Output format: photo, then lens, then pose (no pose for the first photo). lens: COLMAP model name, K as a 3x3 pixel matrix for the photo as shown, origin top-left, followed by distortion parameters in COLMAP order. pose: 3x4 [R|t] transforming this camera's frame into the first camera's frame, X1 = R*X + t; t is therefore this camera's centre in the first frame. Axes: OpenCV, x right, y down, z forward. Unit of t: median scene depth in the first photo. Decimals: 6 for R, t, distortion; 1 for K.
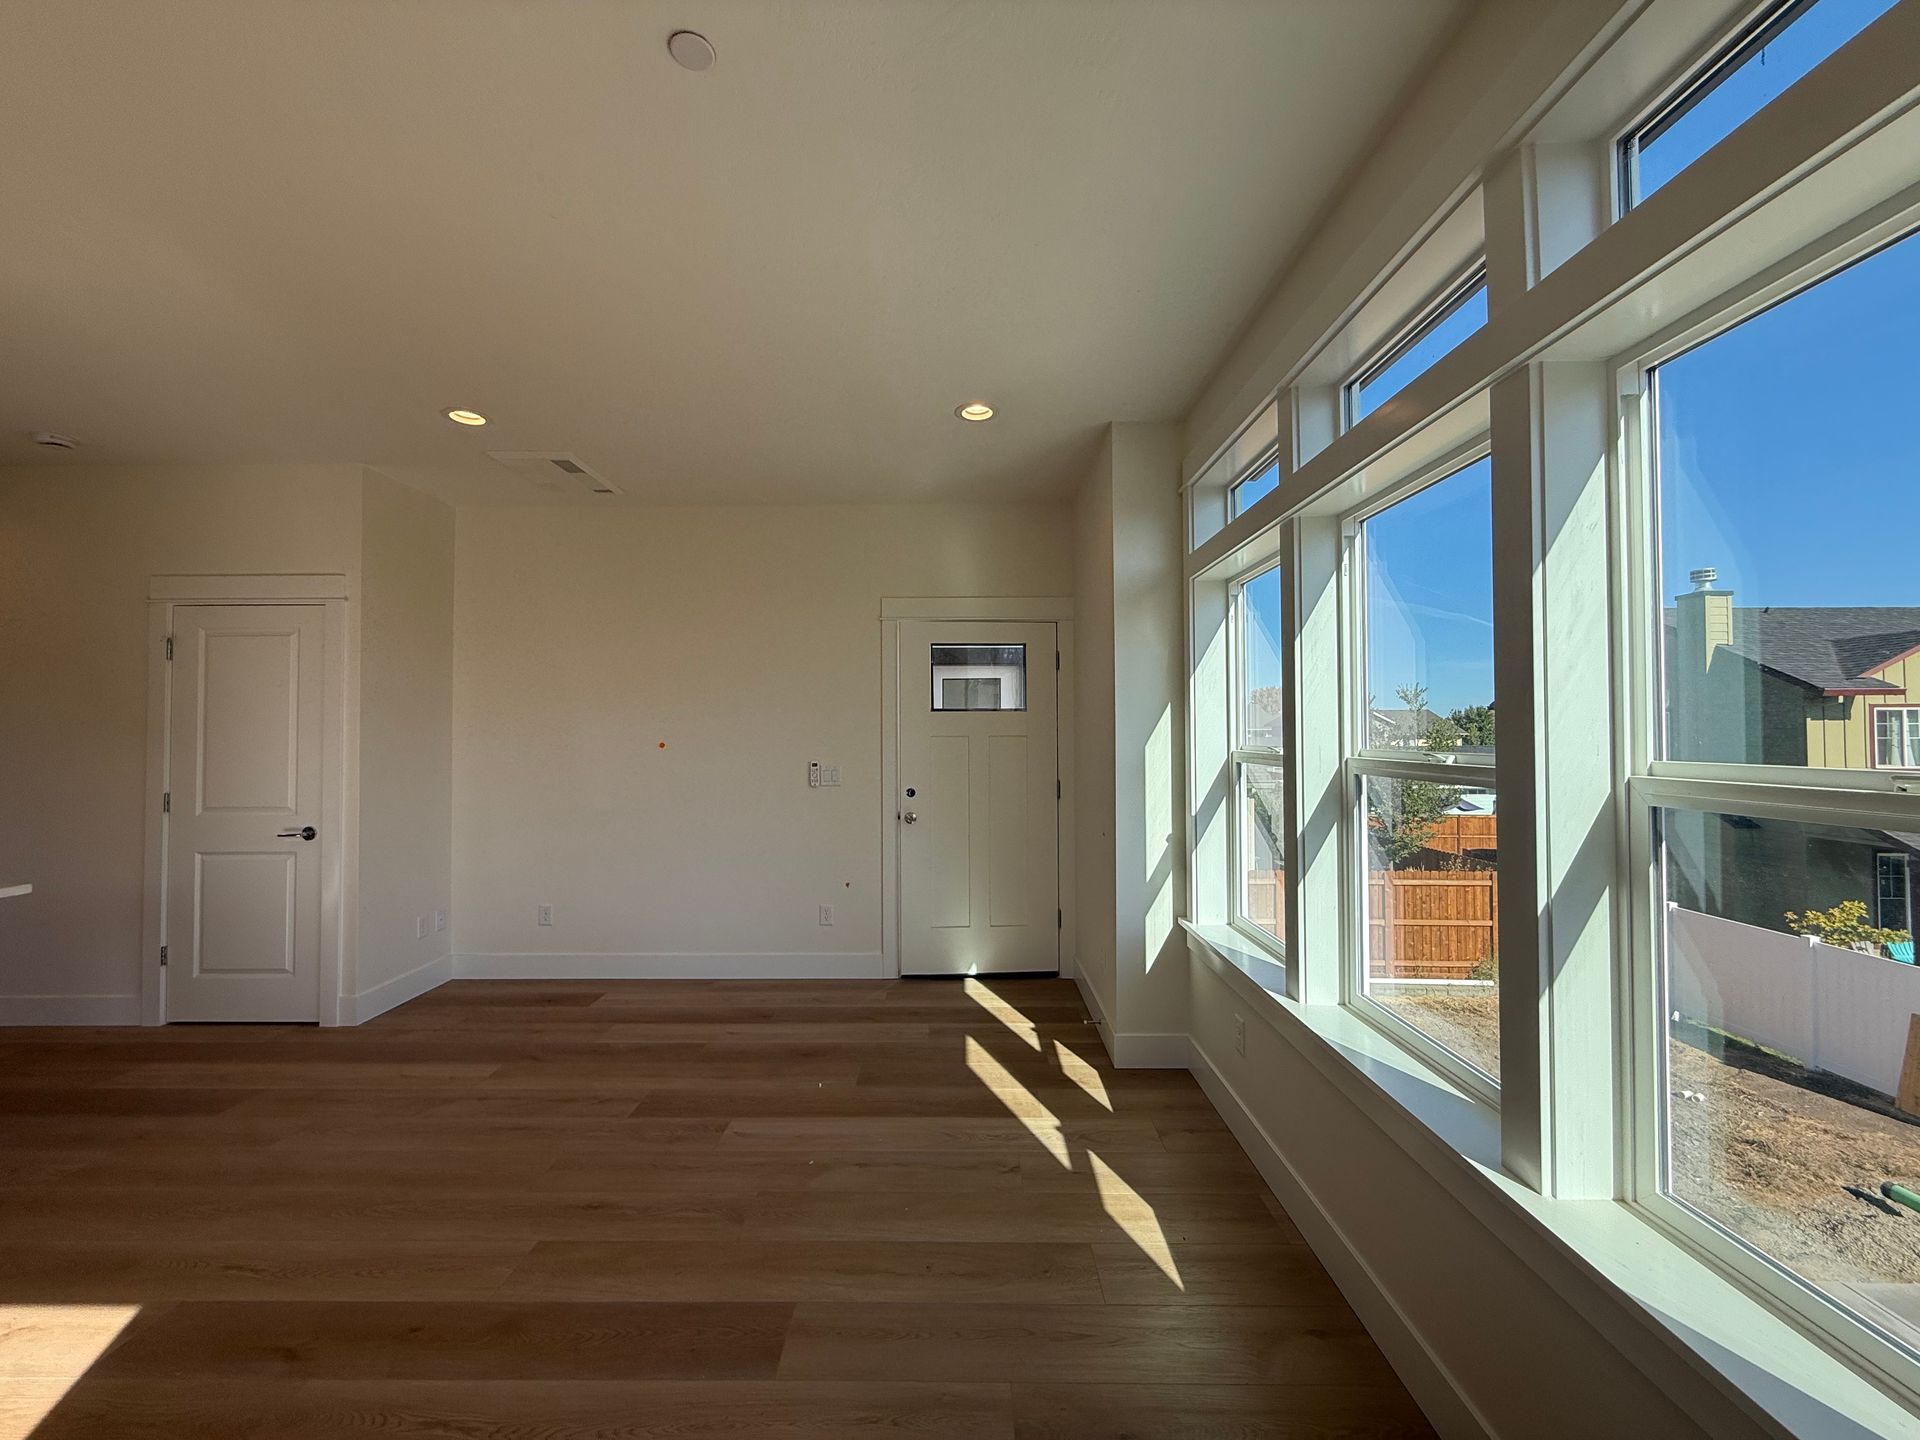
lens RADIAL K [[764.7, 0, 956.5], [0, 764.7, 718.9], [0, 0, 1]] dist [0.000926, -0.000190]
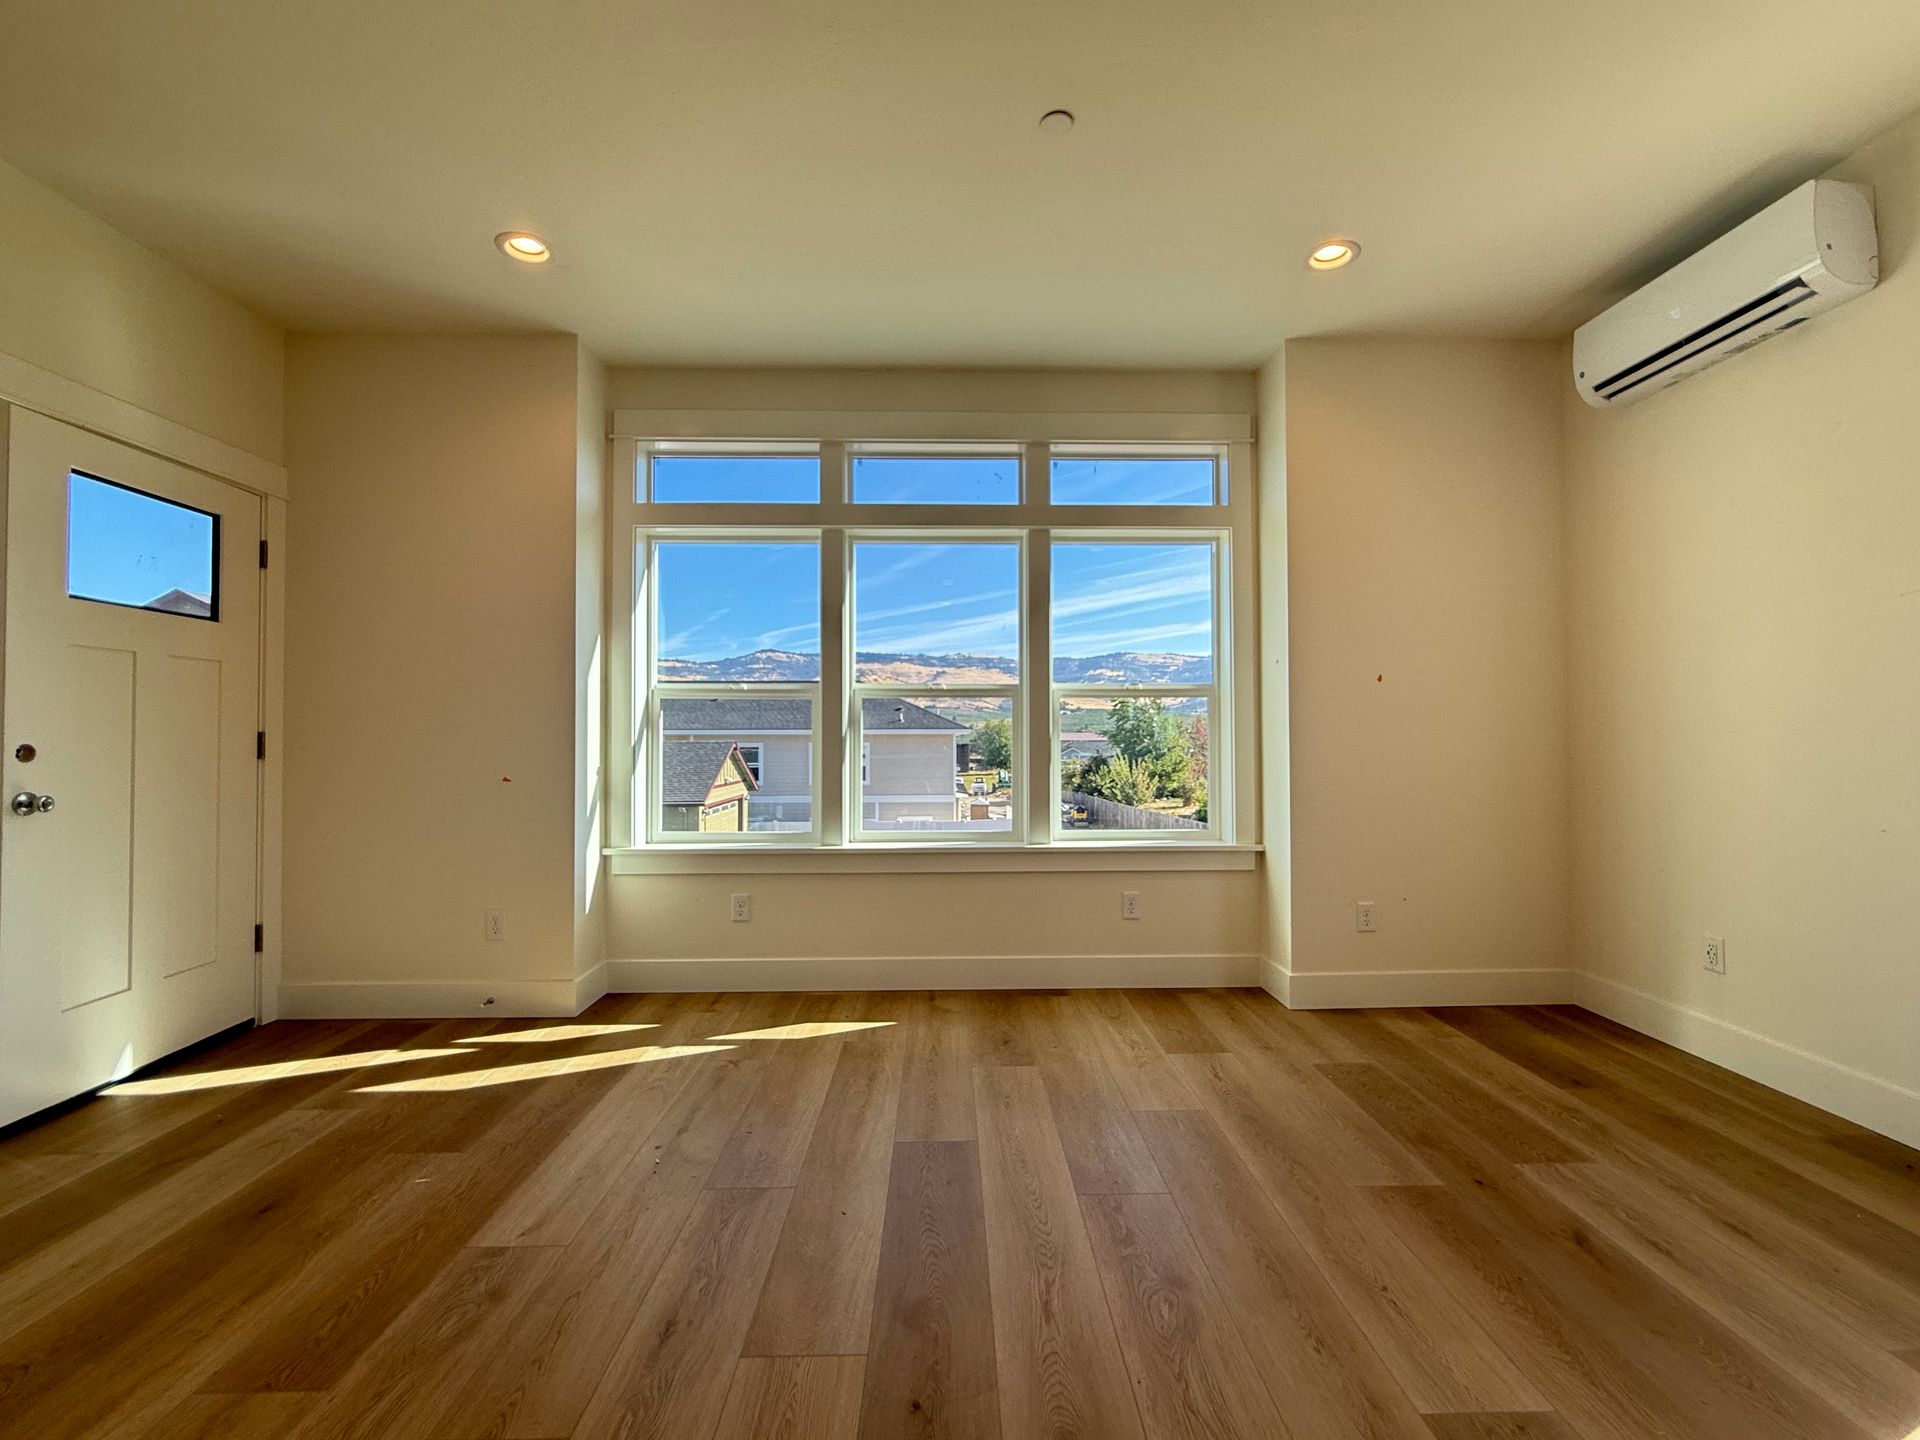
lens RADIAL K [[825.5, 0, 964.5], [0, 825.5, 718.3], [0, 0, 1]] dist [0.000996, 0.000021]
pose [[-0.030329, 0.025159, 0.999223, -0.789038], [-0.016809, 0.999529, -0.025677, 0.099558], [-0.999399, -0.017575, -0.029892, 0.525817]]
